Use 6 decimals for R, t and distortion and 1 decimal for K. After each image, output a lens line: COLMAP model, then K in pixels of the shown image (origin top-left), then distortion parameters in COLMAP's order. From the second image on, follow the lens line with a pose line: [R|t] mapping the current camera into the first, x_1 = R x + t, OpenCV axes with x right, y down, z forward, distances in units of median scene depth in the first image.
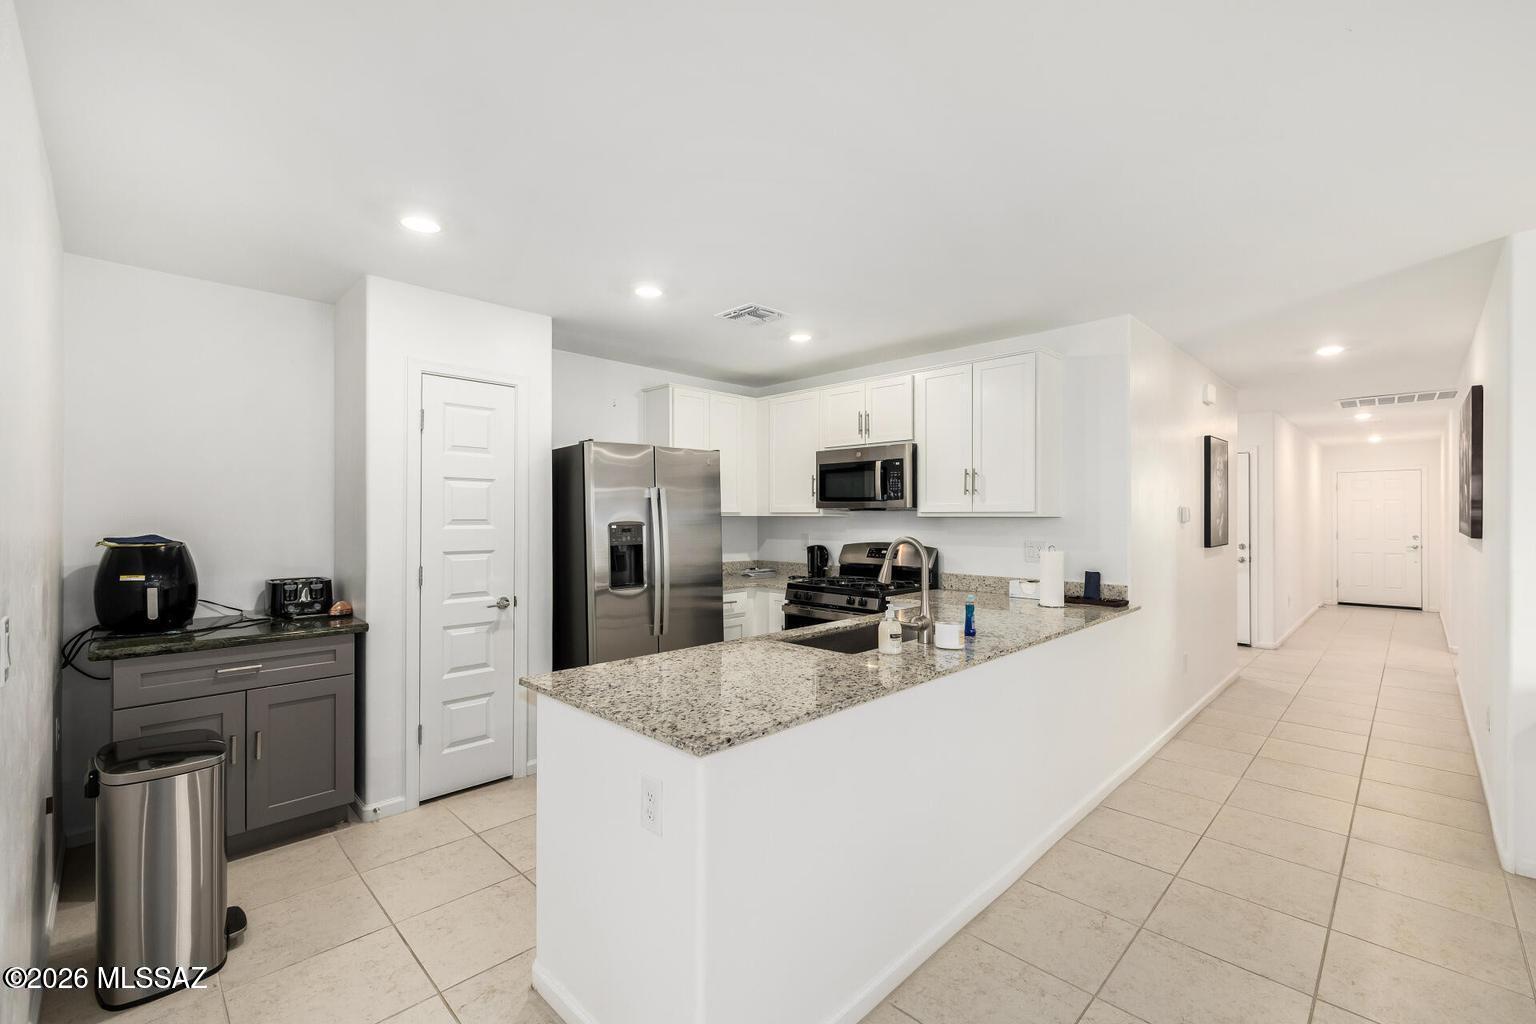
lens RADIAL K [[645.7, 0, 761.6], [0, 645.7, 511.9], [0, 0, 1]] dist [0.001715, 0.000001]
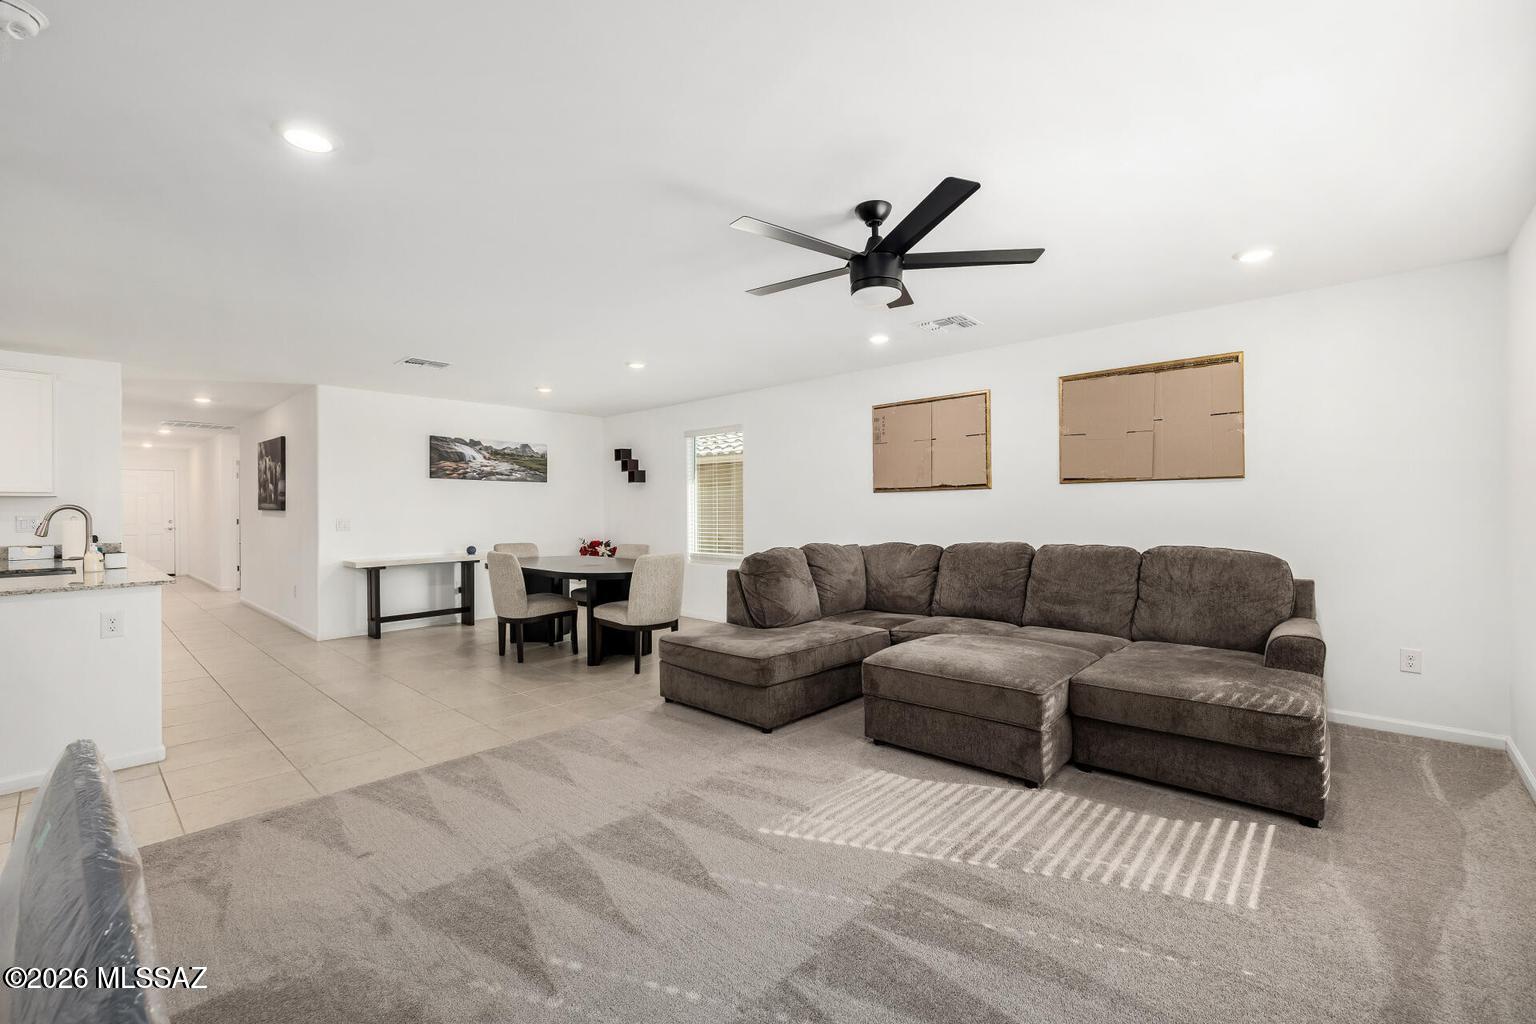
lens RADIAL K [[645.7, 0, 761.6], [0, 645.7, 511.9], [0, 0, 1]] dist [0.001715, 0.000001]
pose [[-0.044131, -0.003878, 0.999018, -0.754983], [-0.001022, 0.999992, 0.003837, 0.025722], [-0.999025, -0.000852, -0.044134, -0.319949]]
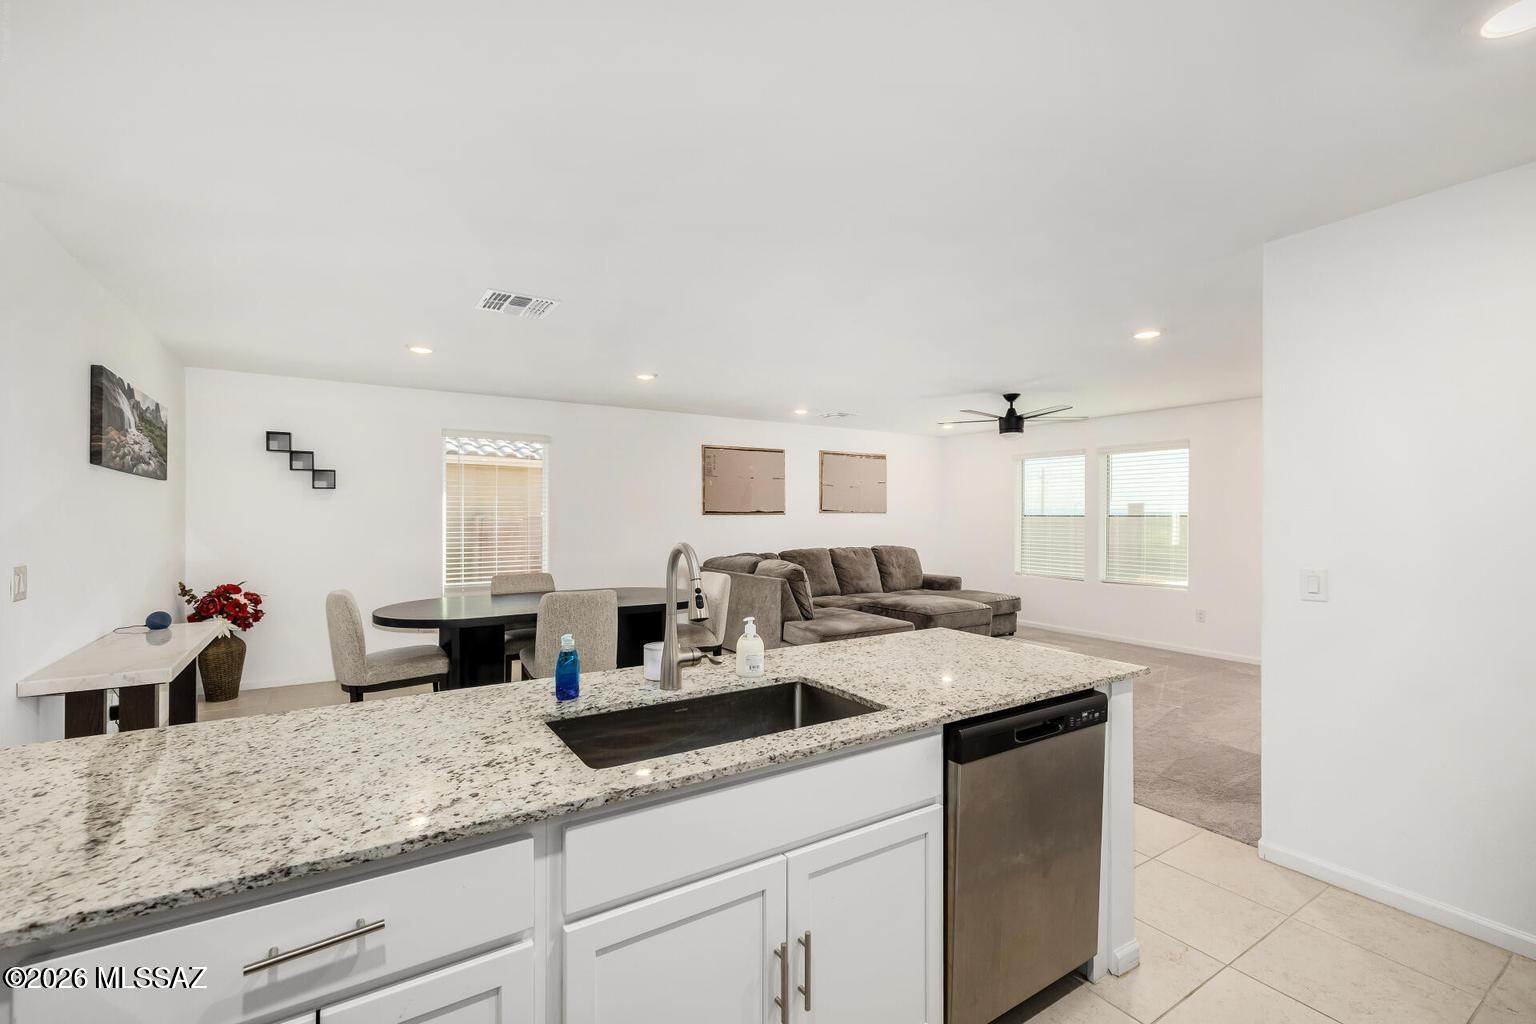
lens RADIAL K [[645.7, 0, 761.6], [0, 645.7, 511.9], [0, 0, 1]] dist [0.001715, 0.000001]
pose [[-0.977053, -0.003121, 0.212976, -0.011368], [-0.005762, 0.999914, -0.011779, 0.005280], [-0.212921, -0.012735, -0.976986, 0.877044]]
